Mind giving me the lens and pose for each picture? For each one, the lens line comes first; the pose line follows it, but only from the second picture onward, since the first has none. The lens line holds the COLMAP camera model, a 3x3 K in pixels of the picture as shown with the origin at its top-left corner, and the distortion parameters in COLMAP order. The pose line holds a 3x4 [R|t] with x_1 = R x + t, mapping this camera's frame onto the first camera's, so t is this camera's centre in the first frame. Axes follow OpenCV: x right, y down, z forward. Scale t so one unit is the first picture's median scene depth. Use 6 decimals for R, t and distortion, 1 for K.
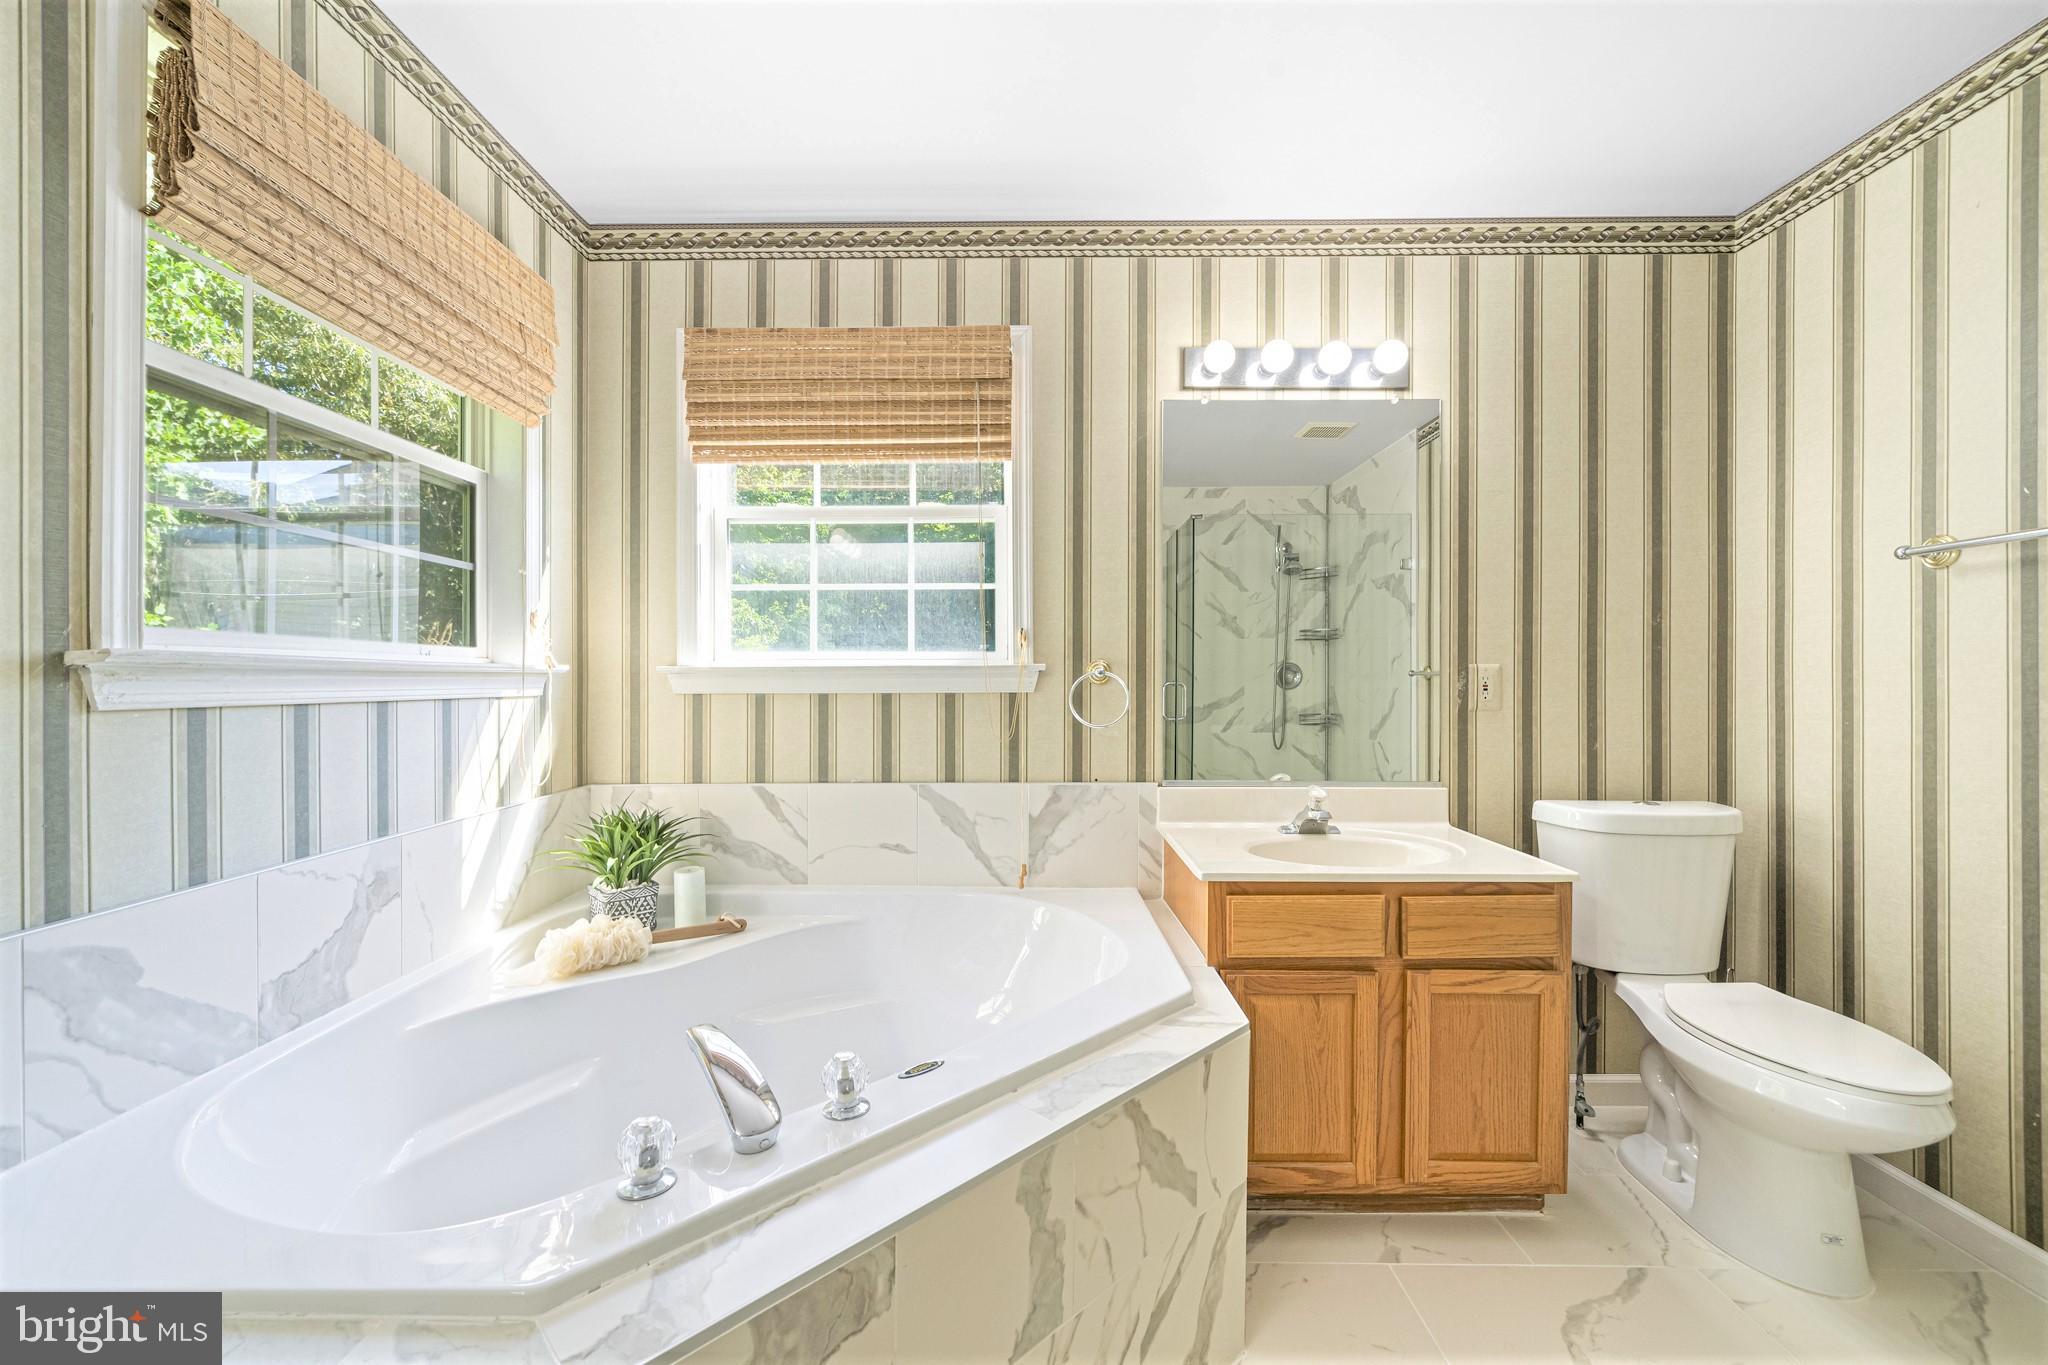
lens RADIAL K [[836.4, 0, 1031.2], [0, 836.4, 667.9], [0, 0, 1]] dist [-0.002641, -0.000509]
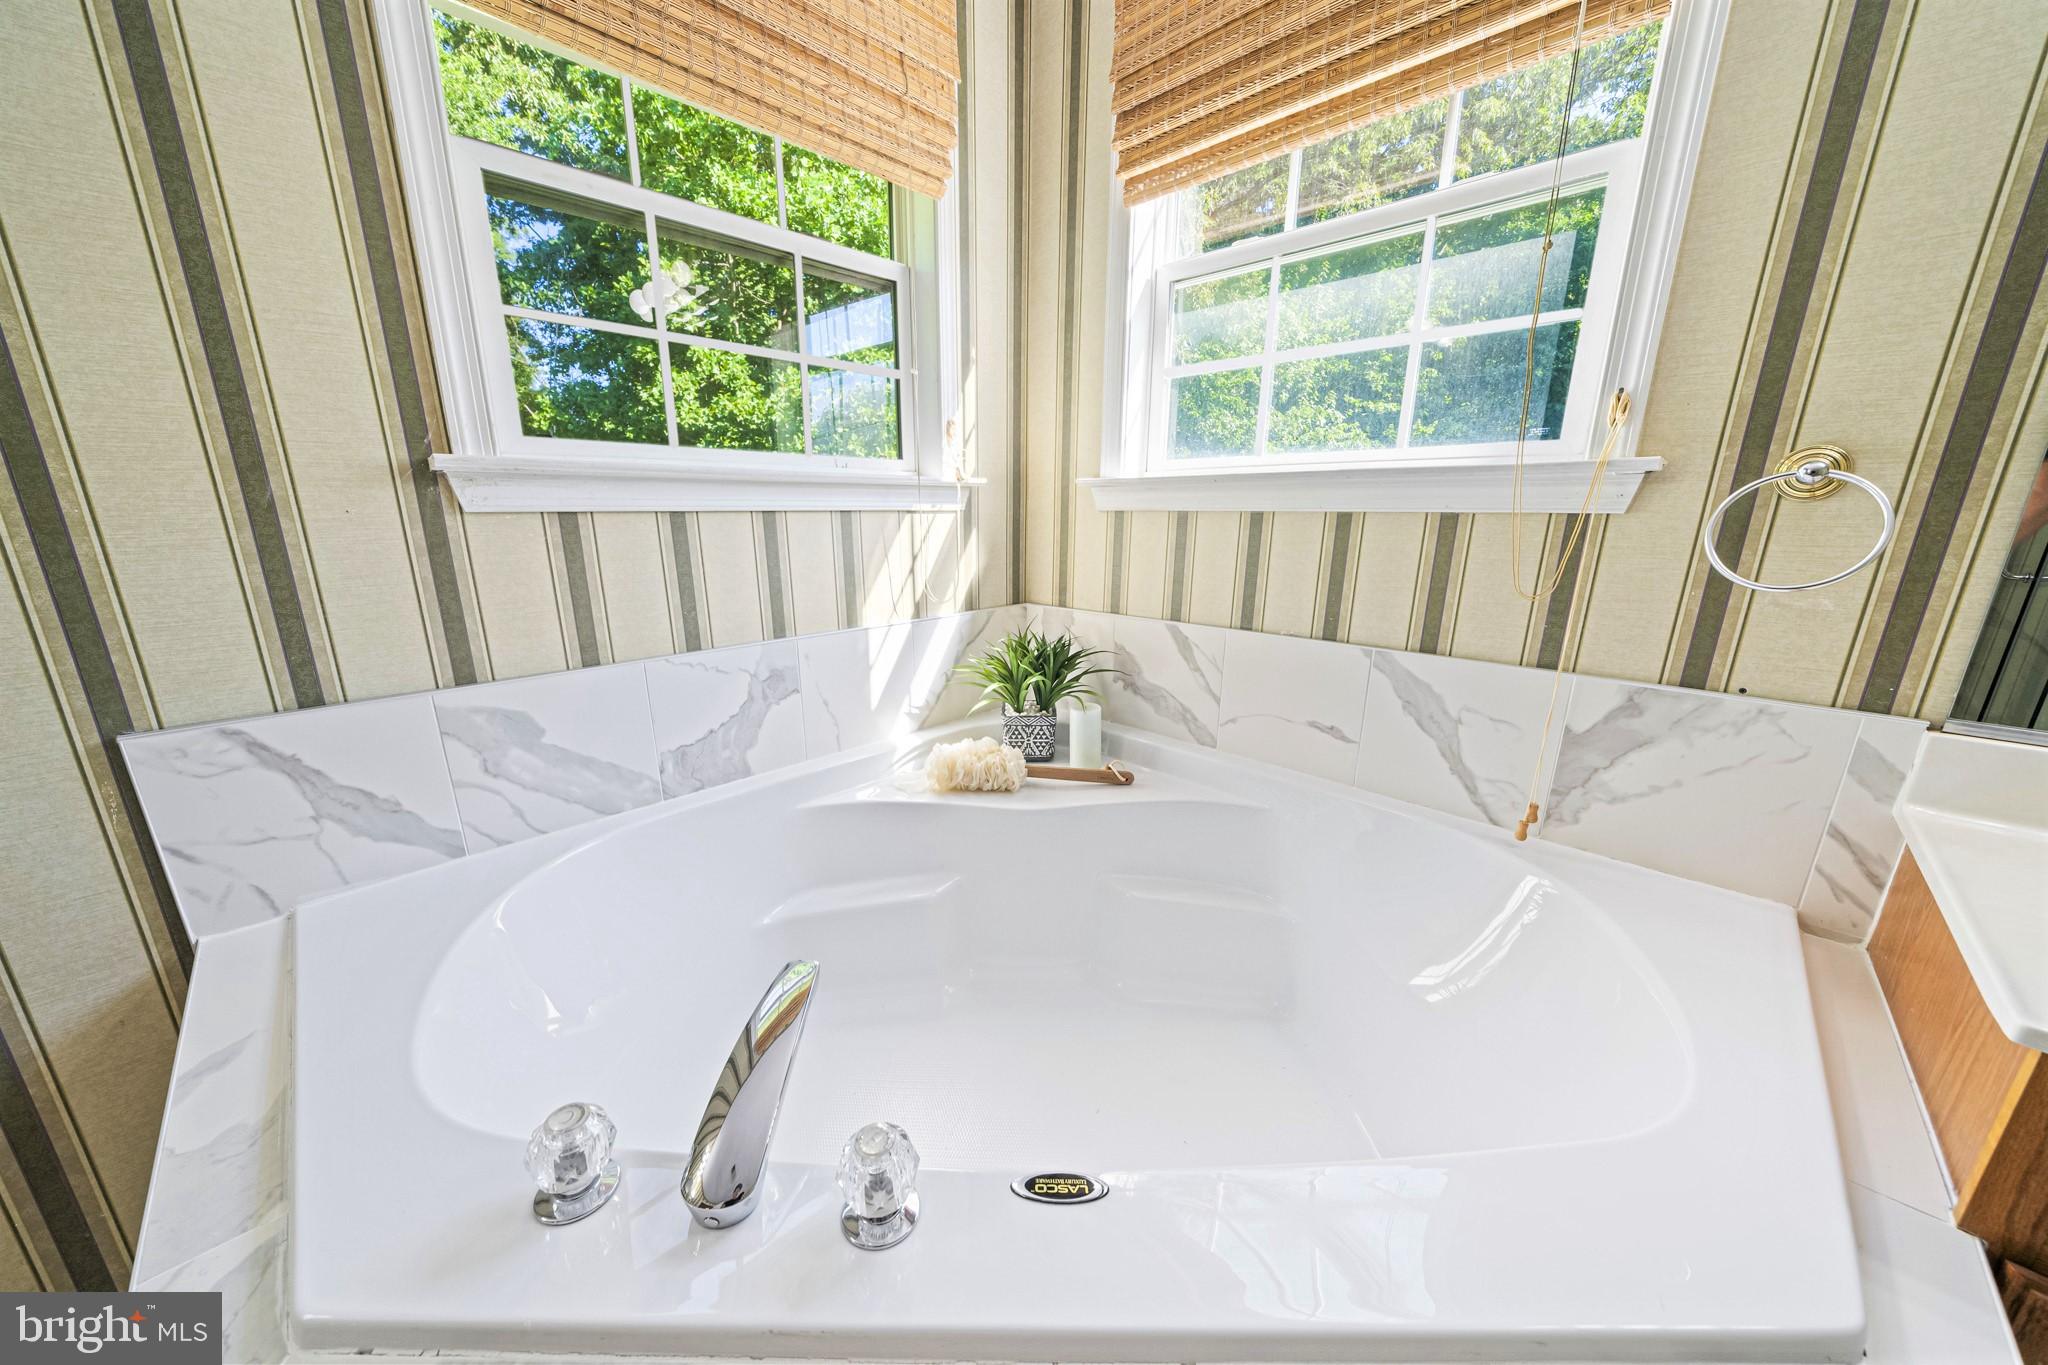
lens RADIAL K [[701.1, 0, 1010.1], [0, 701.1, 694.7], [0, 0, 1]] dist [-0.005696, -0.000209]
pose [[0.699751, 0.187325, -0.689390, 0.065247], [0.006493, 0.963301, 0.268344, 0.020805], [0.714357, -0.192250, 0.672855, 0.436201]]
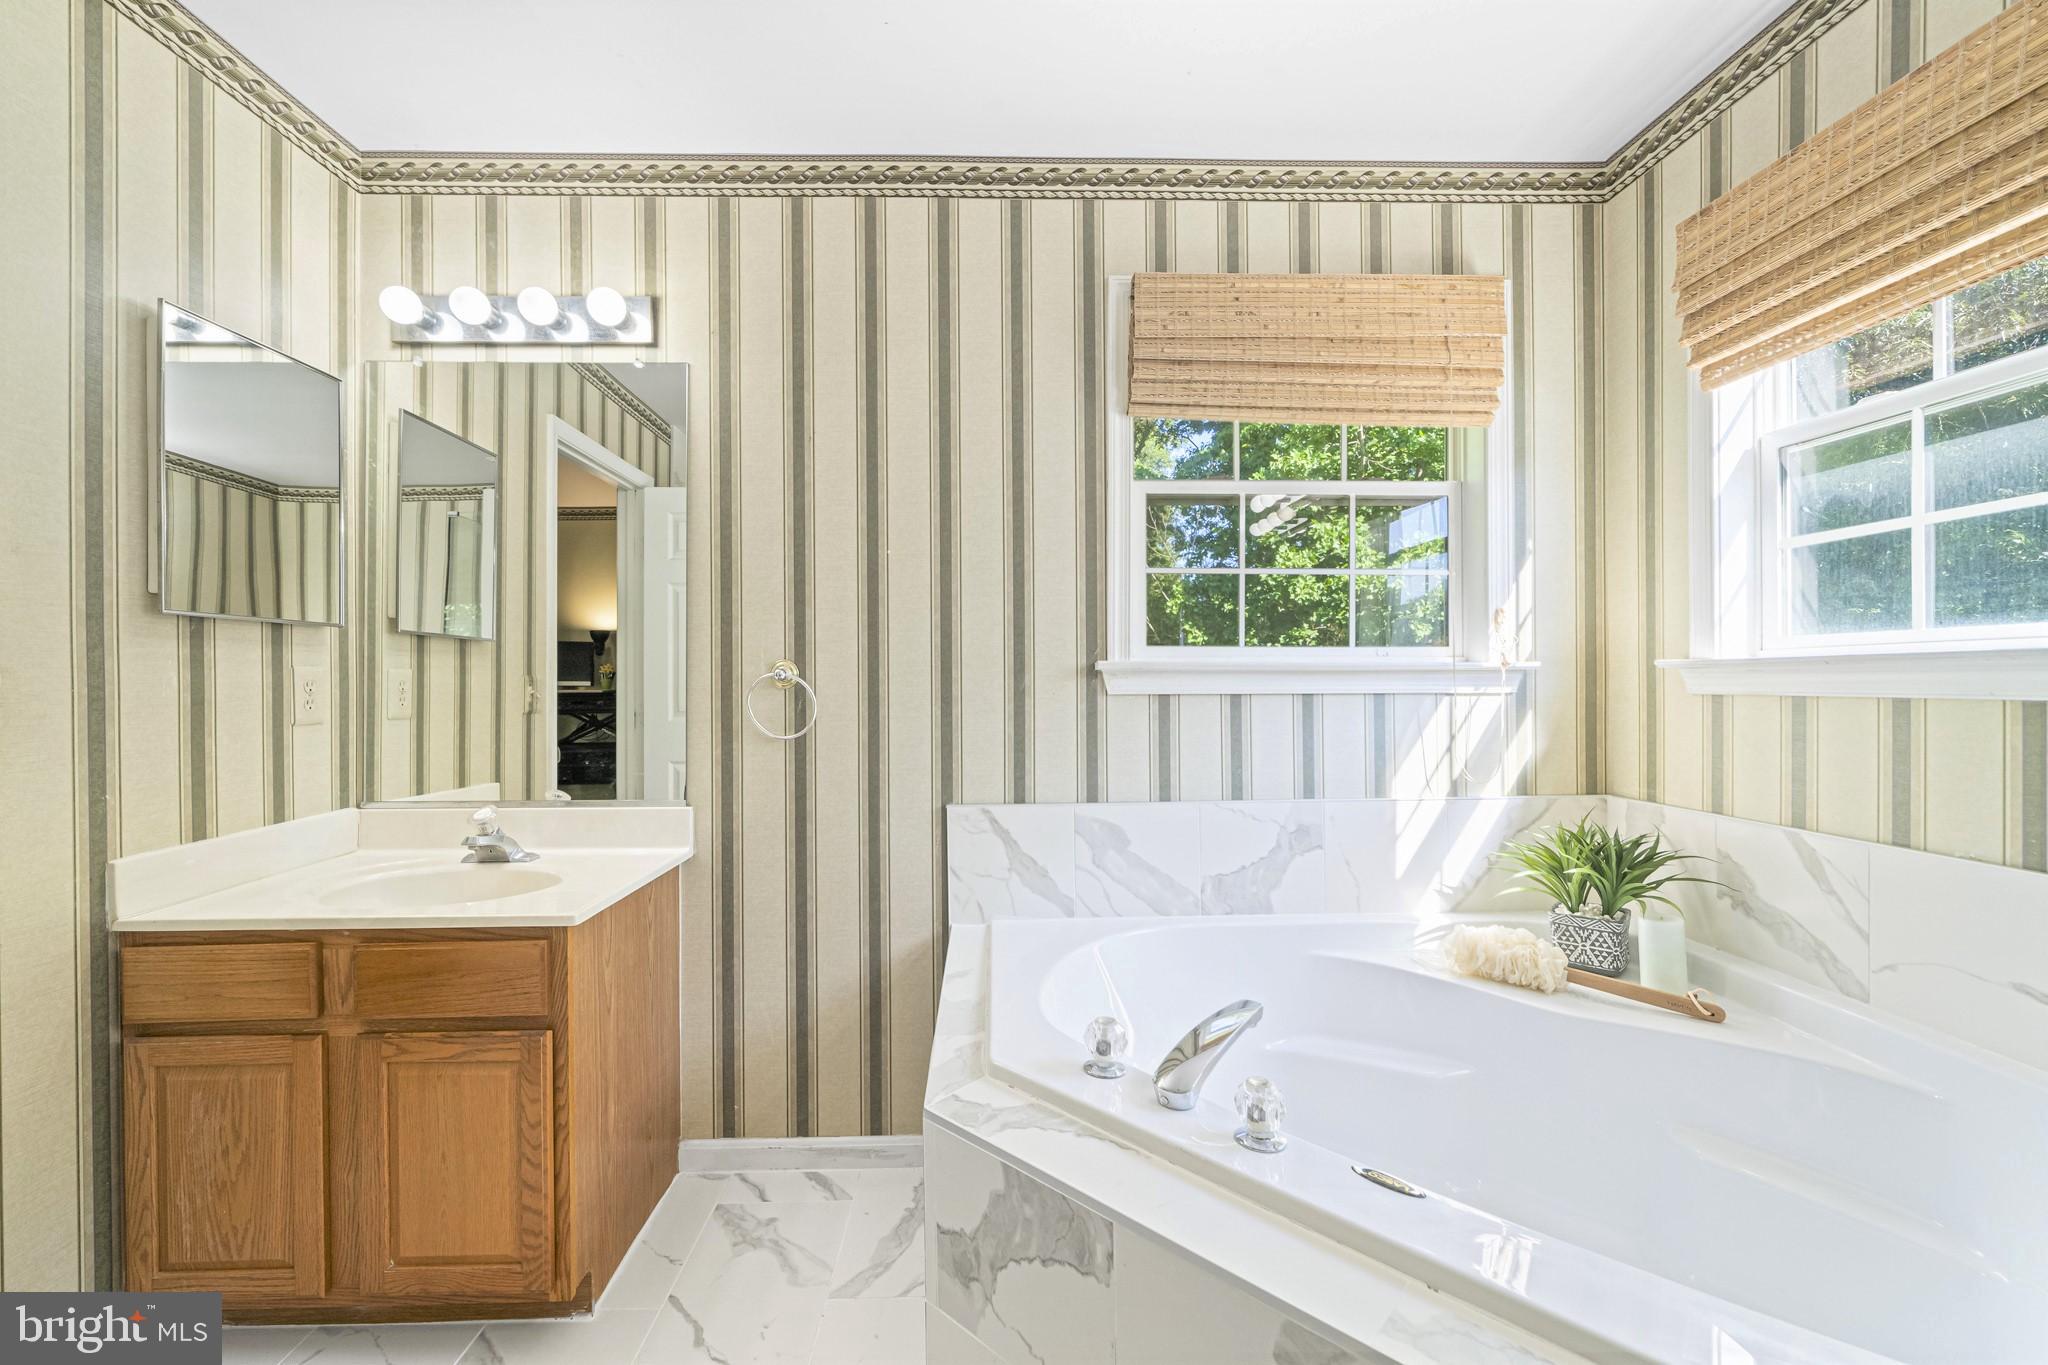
lens RADIAL K [[836.4, 0, 1000.0], [0, 836.4, 669.3], [0, 0, 1]] dist [-0.002641, -0.000509]
pose [[0.004521, -0.011097, -0.999928, 0.388436], [0.016653, 0.999801, -0.011021, 0.005891], [0.999851, -0.016602, 0.004705, 0.389861]]
